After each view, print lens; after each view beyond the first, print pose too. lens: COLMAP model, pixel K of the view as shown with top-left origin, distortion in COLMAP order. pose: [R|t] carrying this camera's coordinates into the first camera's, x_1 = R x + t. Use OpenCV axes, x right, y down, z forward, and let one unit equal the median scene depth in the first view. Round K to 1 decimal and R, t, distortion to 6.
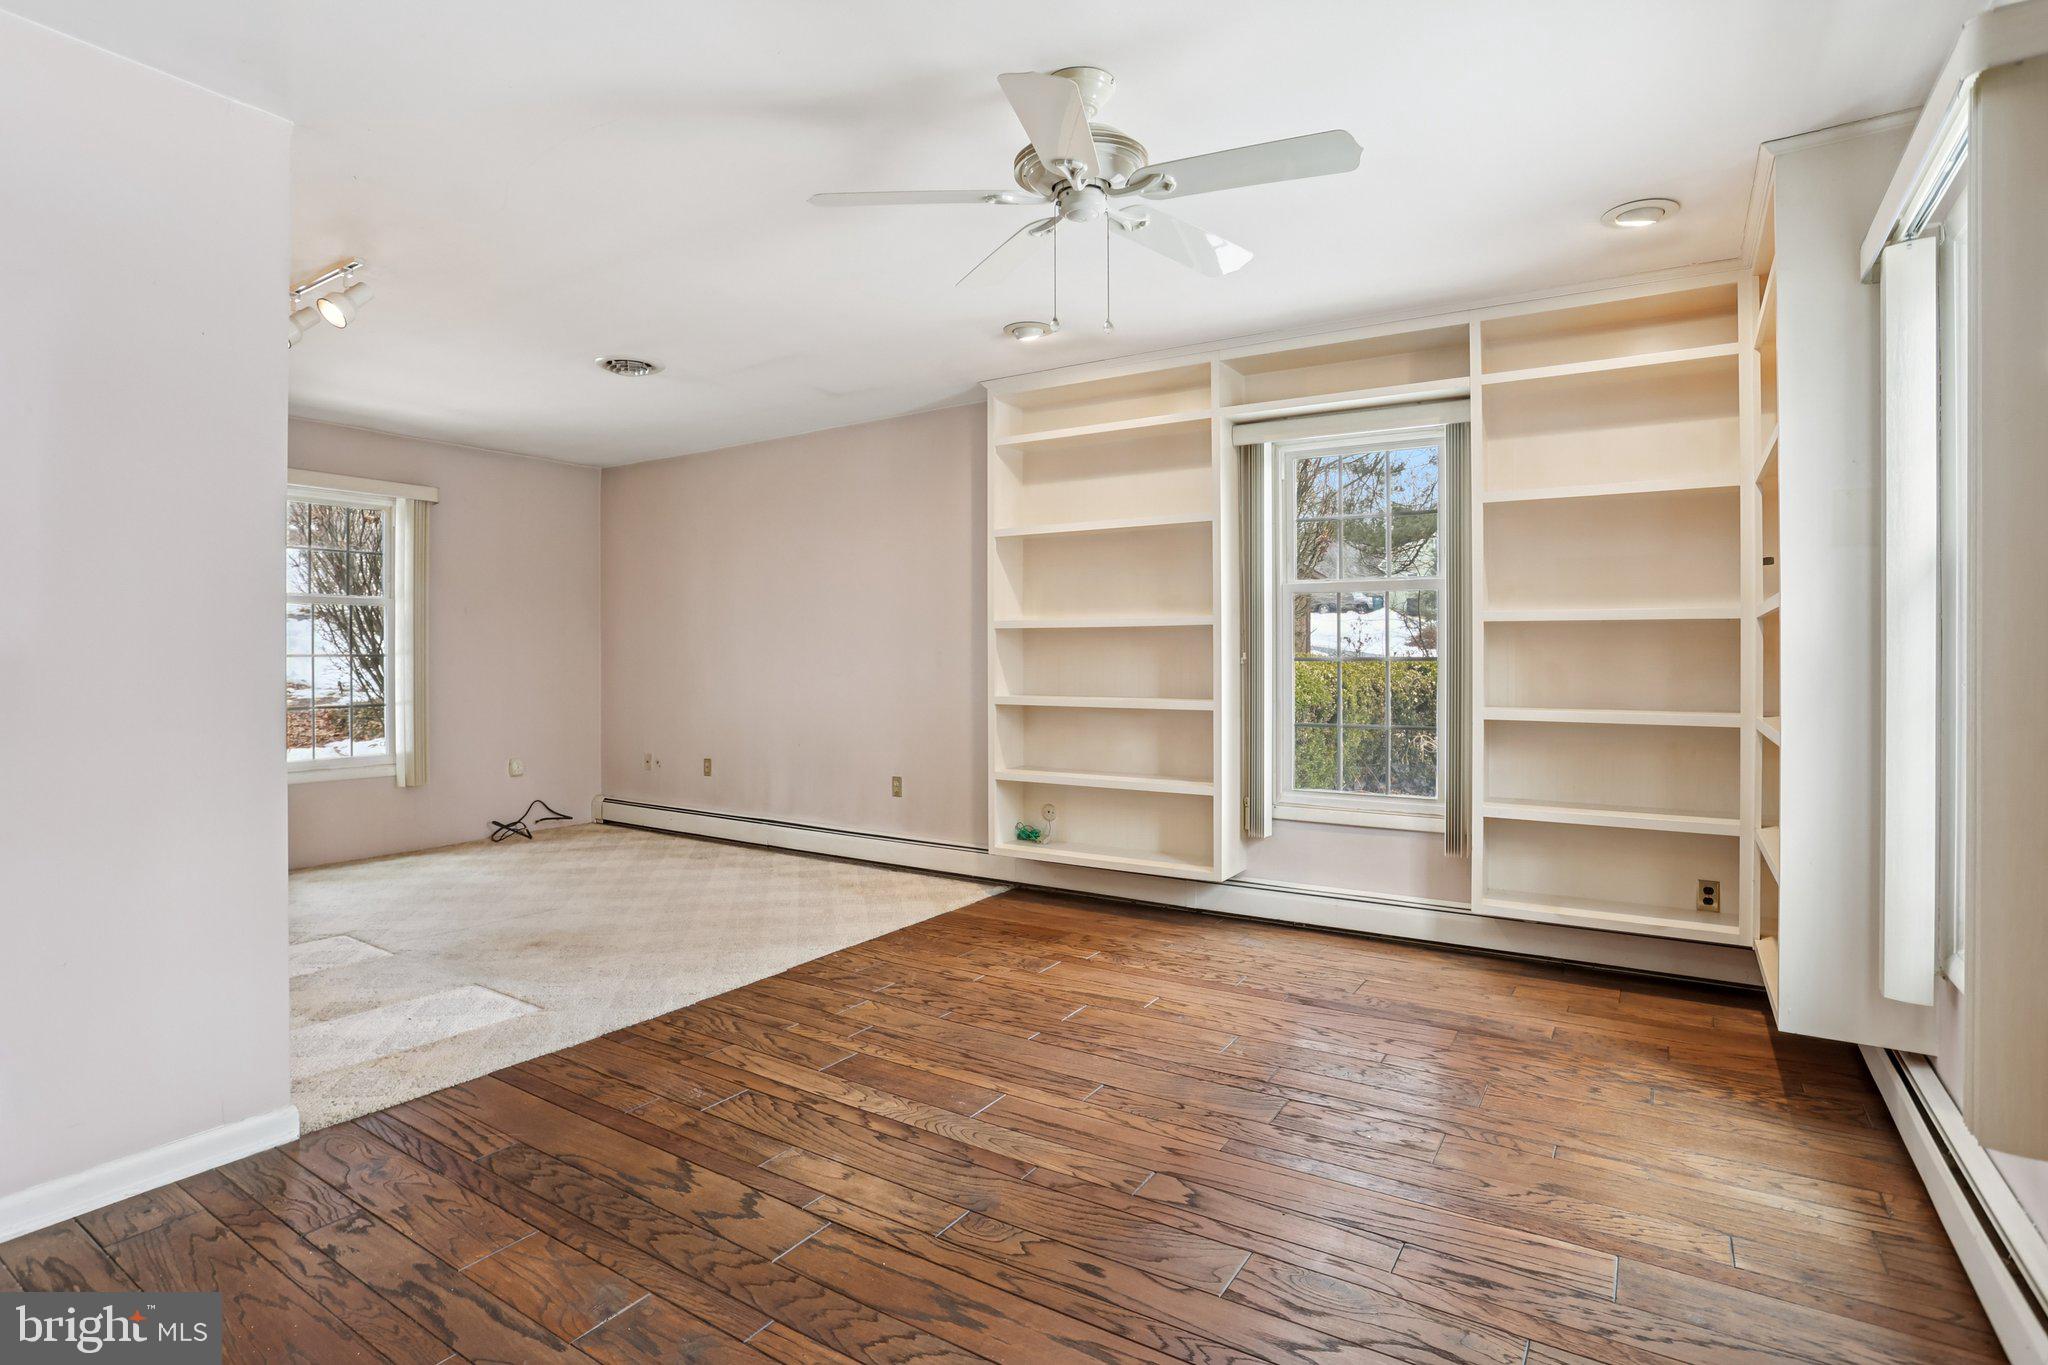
lens RADIAL K [[1024.5, 0, 994.4], [0, 1024.5, 658.2], [0, 0, 1]] dist [-0.060327, 0.021016]
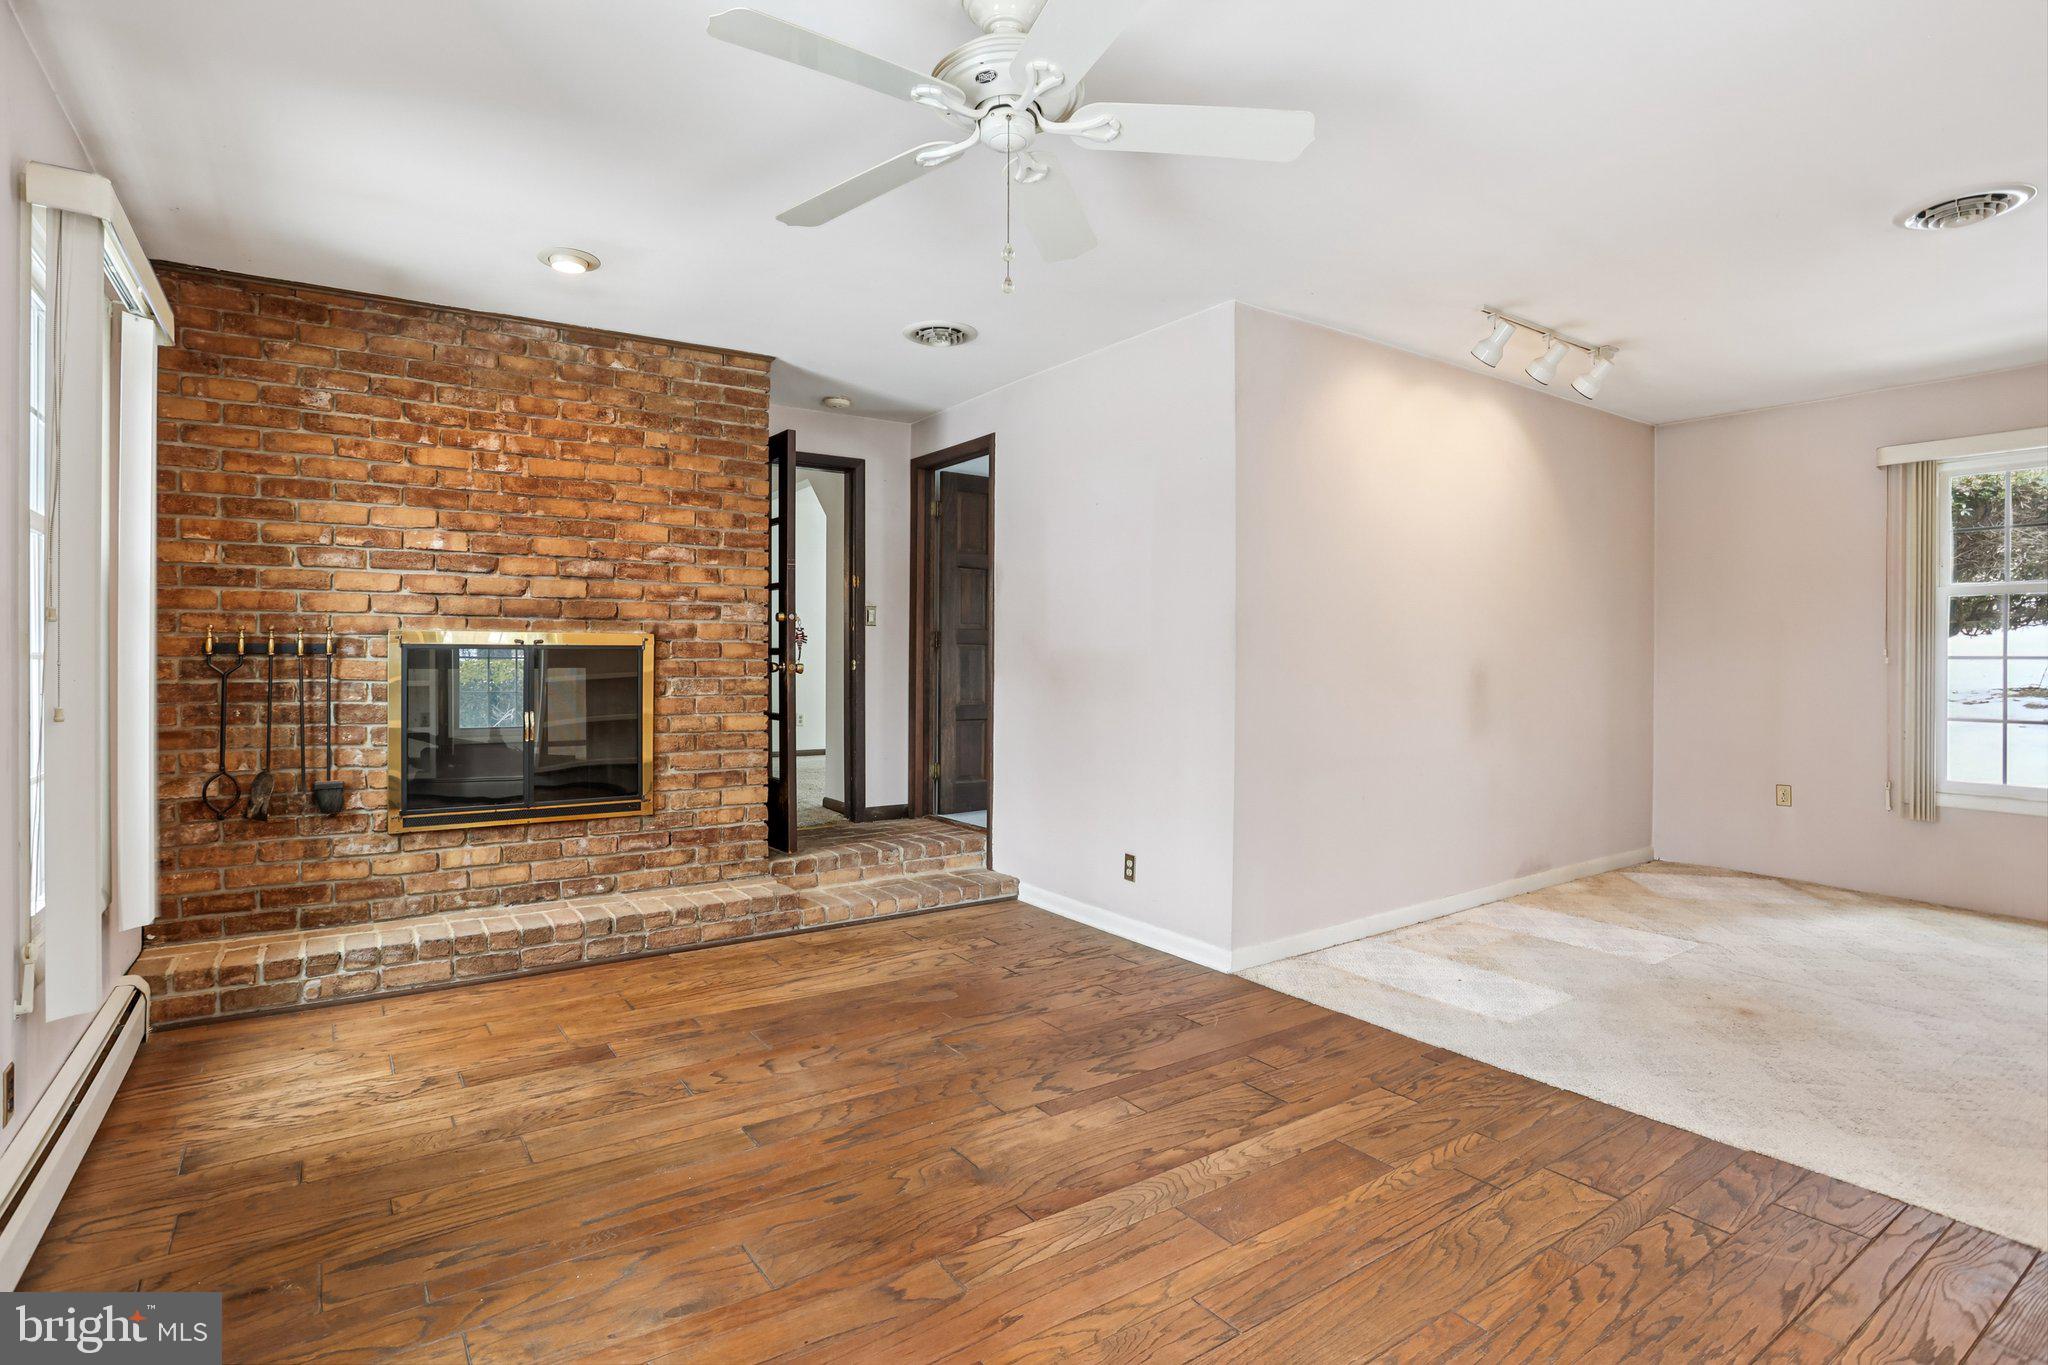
lens RADIAL K [[1024.5, 0, 1029.0], [0, 1024.5, 662.6], [0, 0, 1]] dist [-0.060327, 0.021016]
pose [[-0.360711, 0.006206, -0.932657, 0.629789], [-0.006171, 0.999940, 0.009041, -0.001659], [0.932657, 0.009017, -0.360651, 0.942417]]
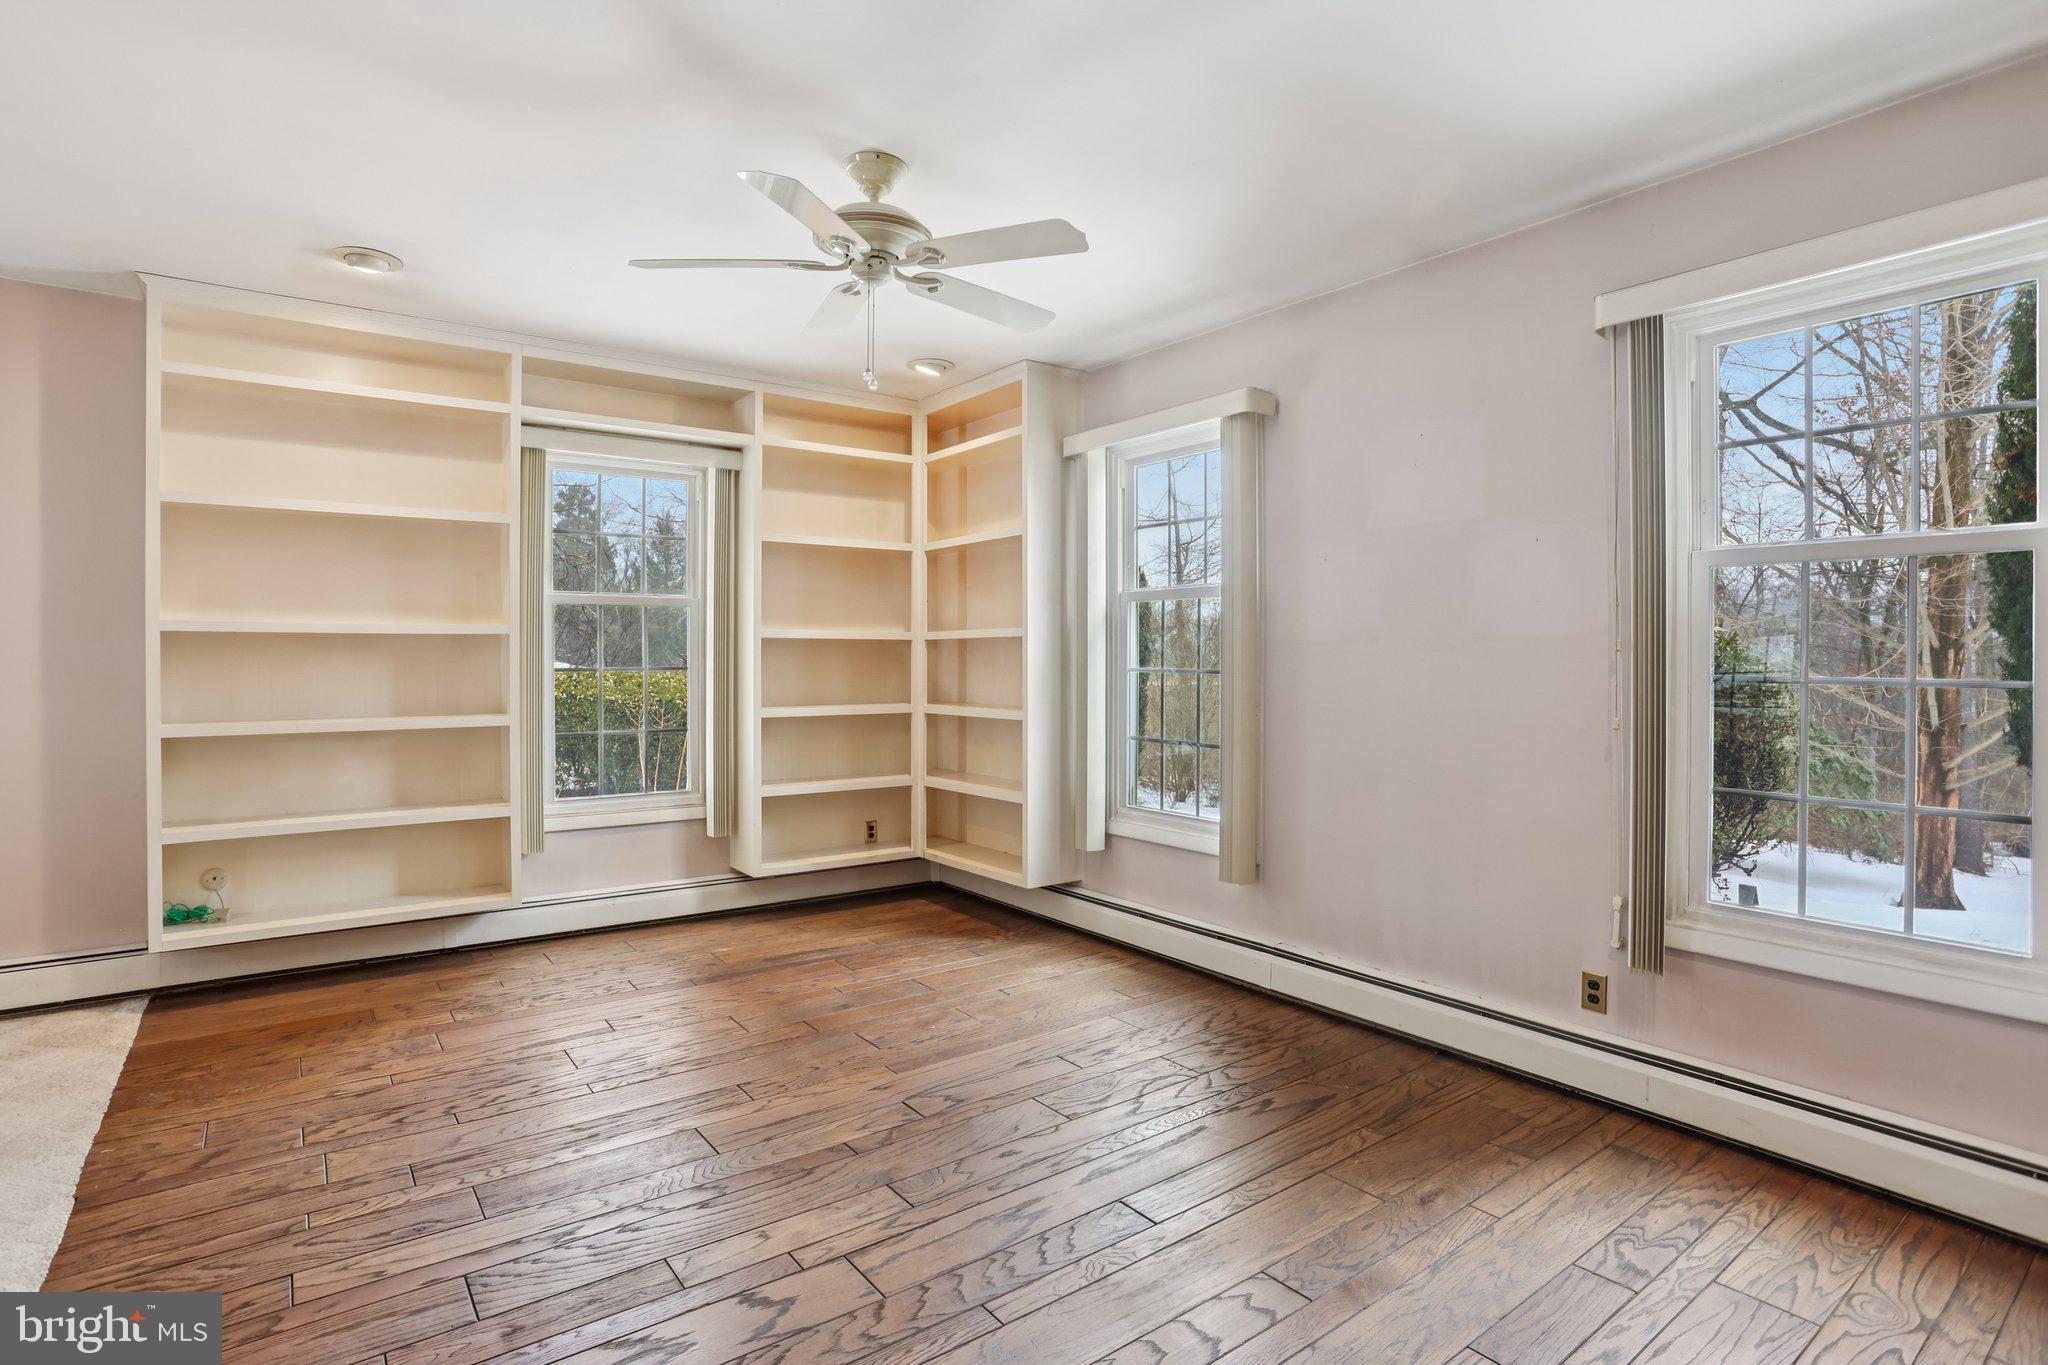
lens RADIAL K [[1024.5, 0, 1007.1], [0, 1024.5, 670.4], [0, 0, 1]] dist [-0.060327, 0.021016]
pose [[0.347680, -0.012494, 0.937530, -0.651414], [0.002516, 0.999920, 0.012392, -0.012999], [-0.937610, -0.001950, 0.347683, 0.329066]]
